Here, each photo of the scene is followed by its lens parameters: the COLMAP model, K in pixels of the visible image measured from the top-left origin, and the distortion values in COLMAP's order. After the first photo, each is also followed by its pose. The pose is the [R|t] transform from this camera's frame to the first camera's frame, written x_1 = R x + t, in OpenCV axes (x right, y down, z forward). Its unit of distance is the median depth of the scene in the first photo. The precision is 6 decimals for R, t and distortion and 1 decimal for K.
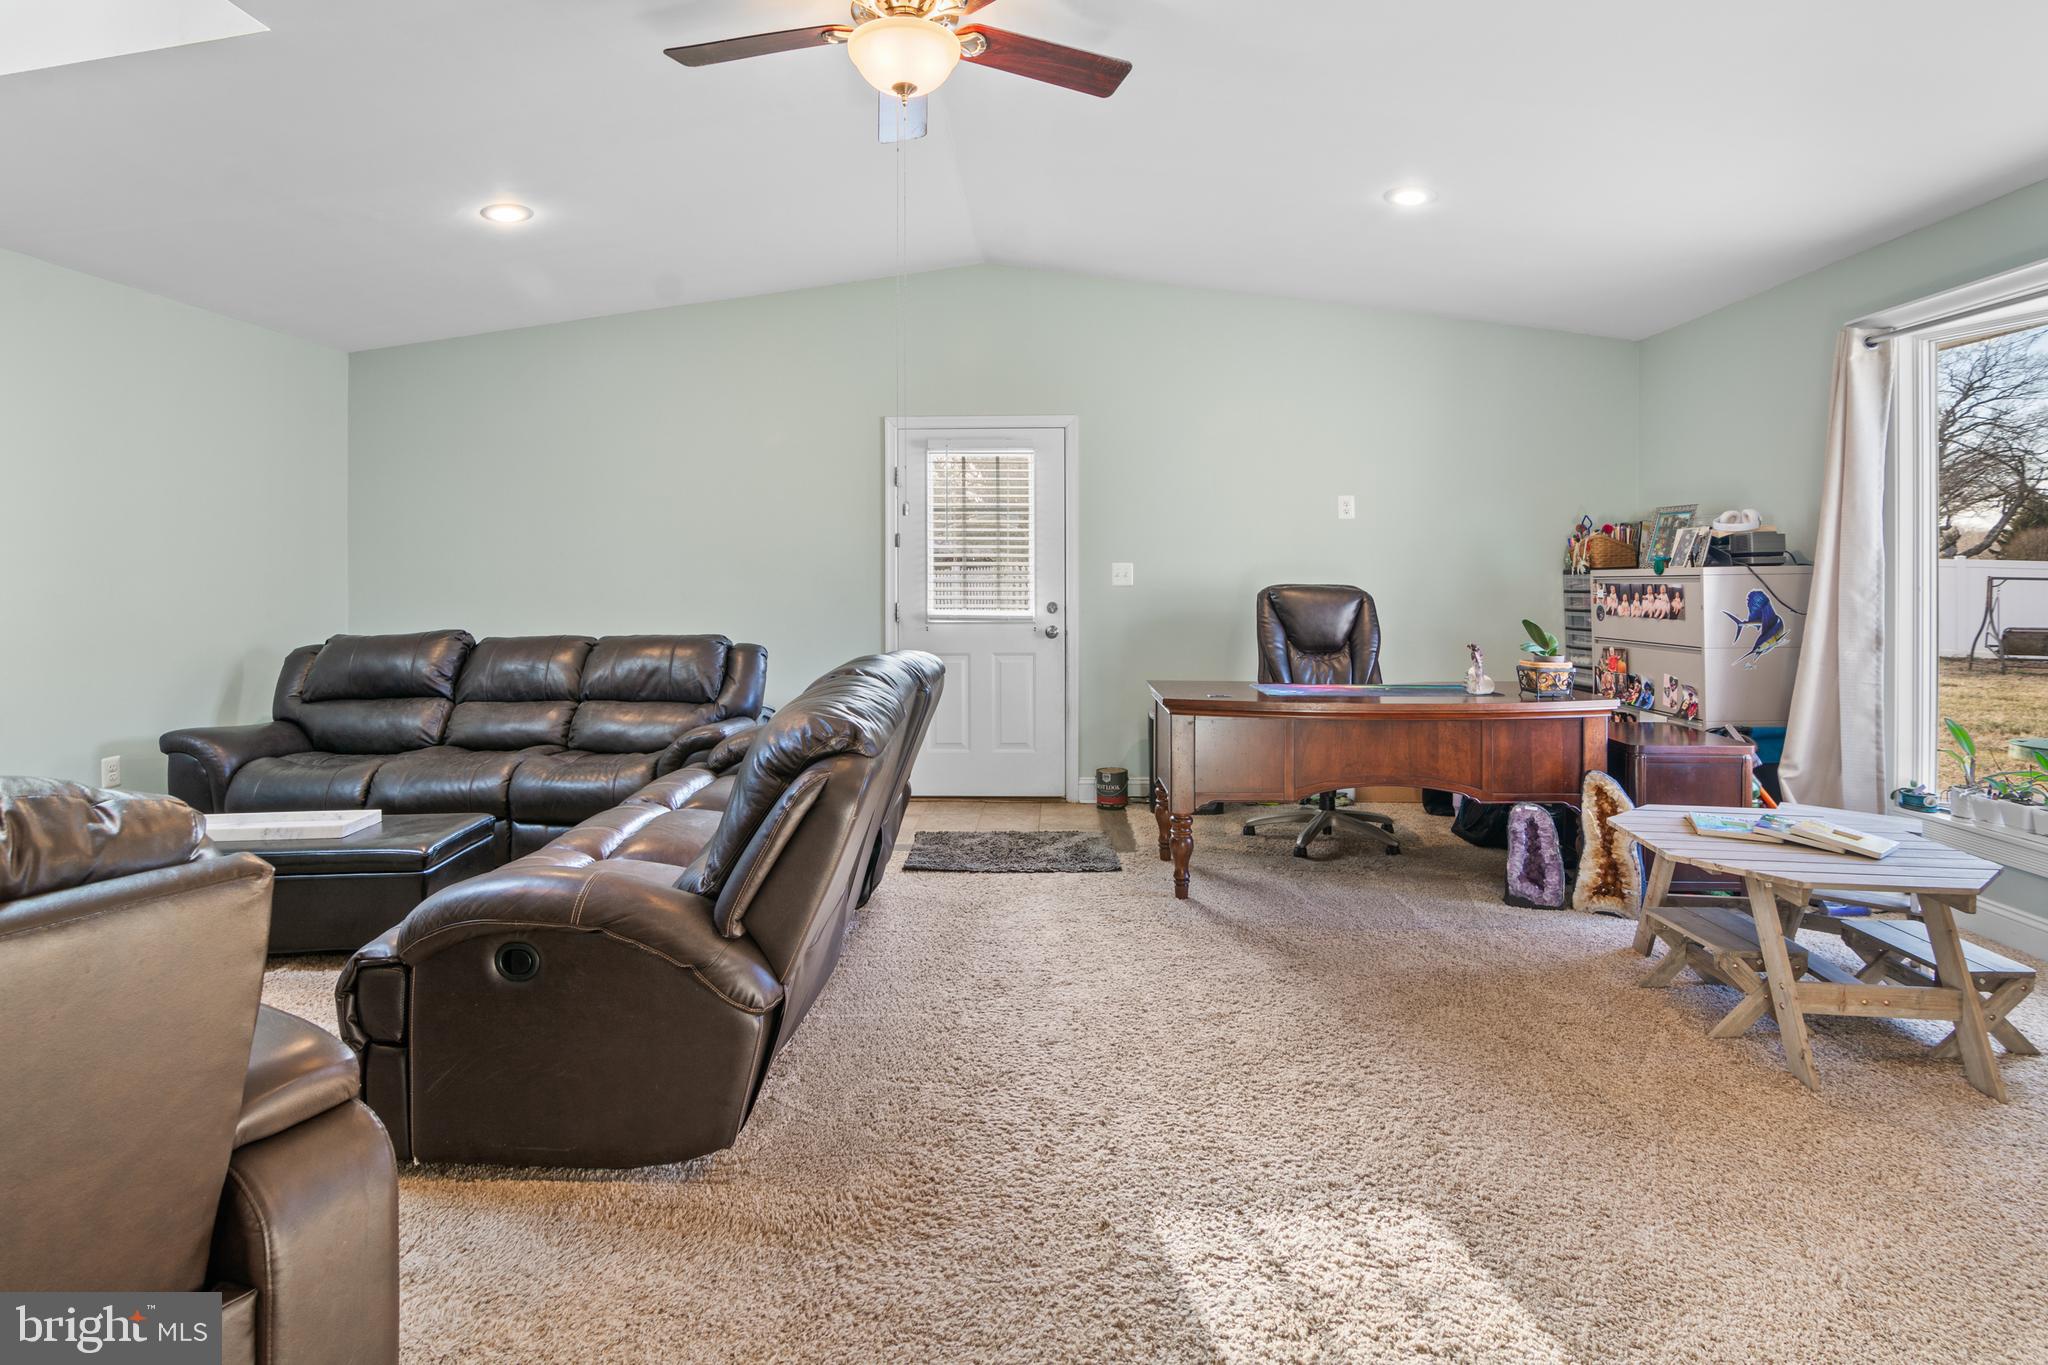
lens RADIAL K [[985.7, 0, 1023.0], [0, 985.7, 572.4], [0, 0, 1]] dist [-0.015877, -0.000301]
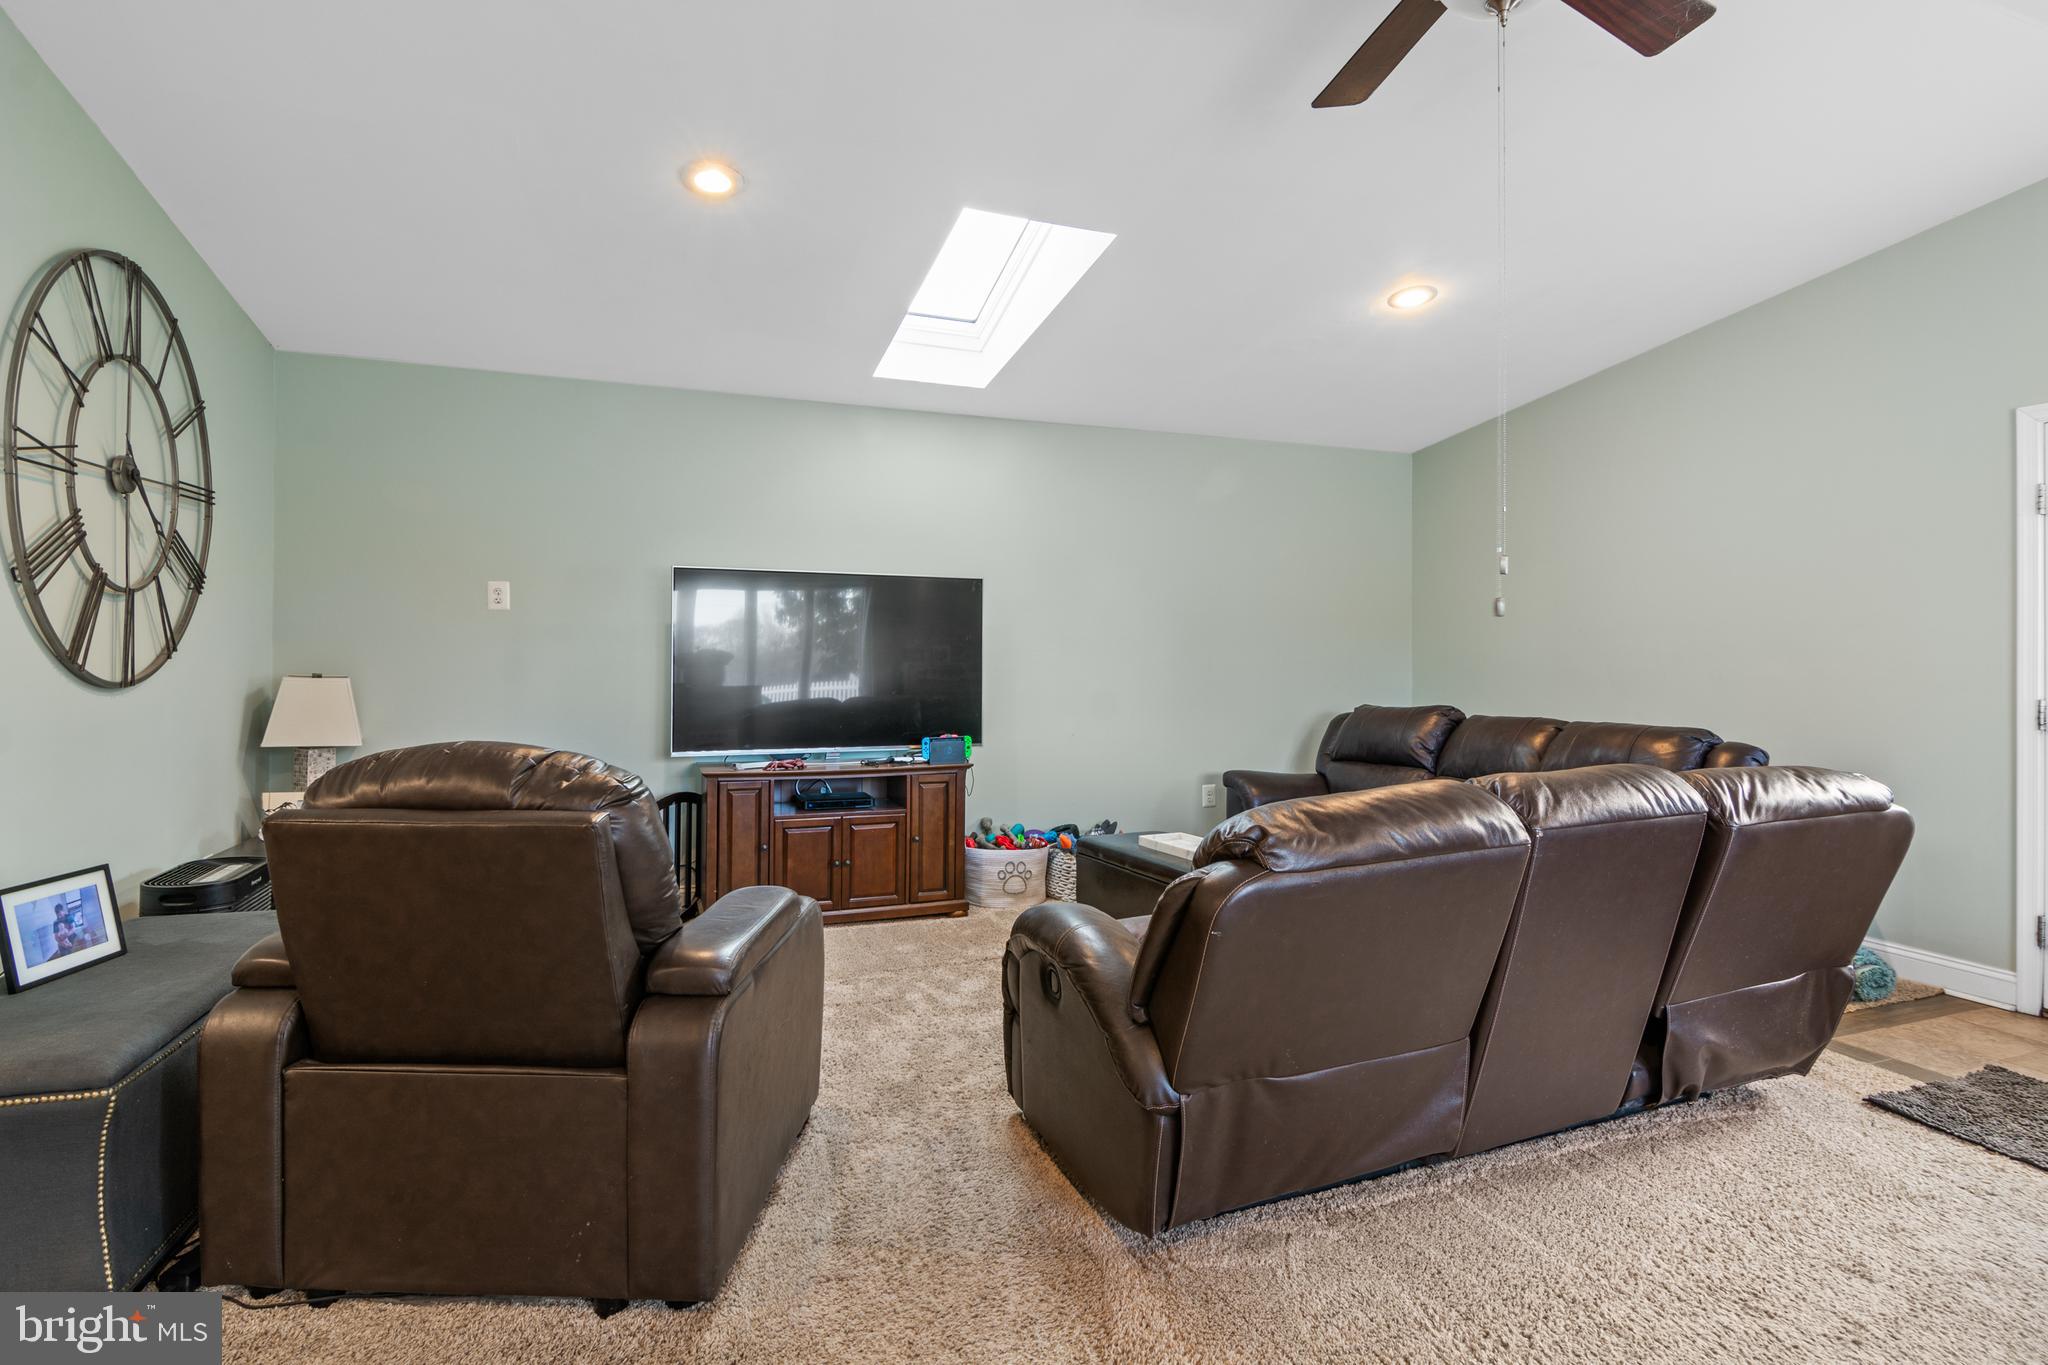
lens RADIAL K [[1001.4, 0, 1026.3], [0, 1001.4, 663.4], [0, 0, 1]] dist [-0.015410, -0.000348]
pose [[0.391559, 0.016360, -0.920007, 0.230270], [-0.000904, 0.999848, 0.017395, -0.004134], [0.920152, -0.005979, 0.391515, 0.193520]]
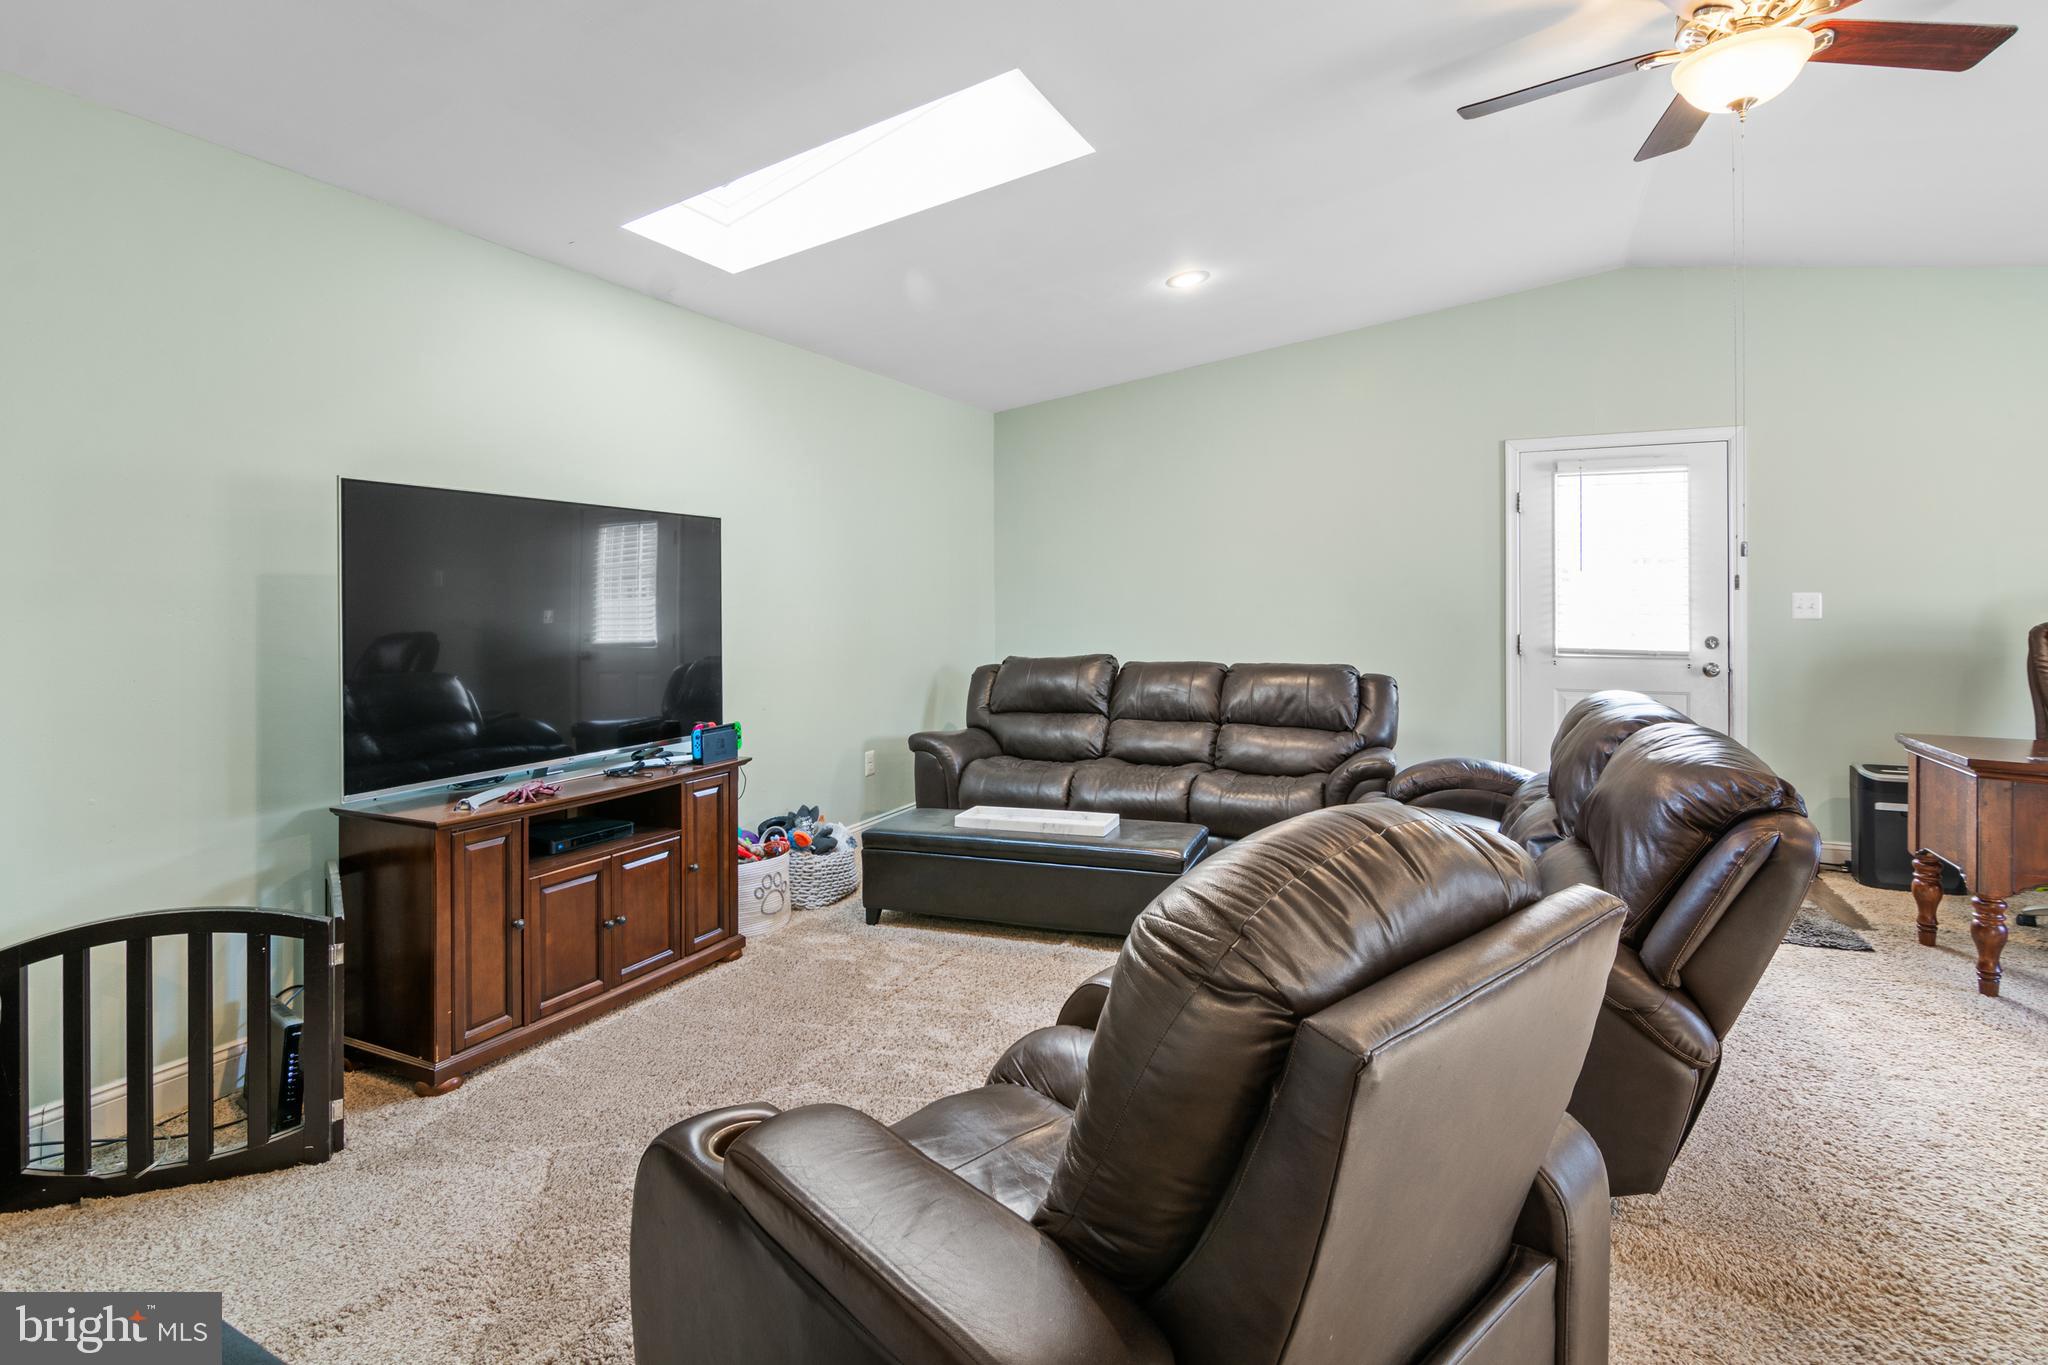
lens RADIAL K [[989.0, 0, 1058.0], [0, 989.0, 591.8], [0, 0, 1]] dist [-0.018948, -0.000830]
pose [[0.913232, -0.003032, -0.407428, -0.176535], [0.002593, 0.999995, -0.001630, -0.012318], [0.407431, 0.000432, 0.913236, -0.064976]]
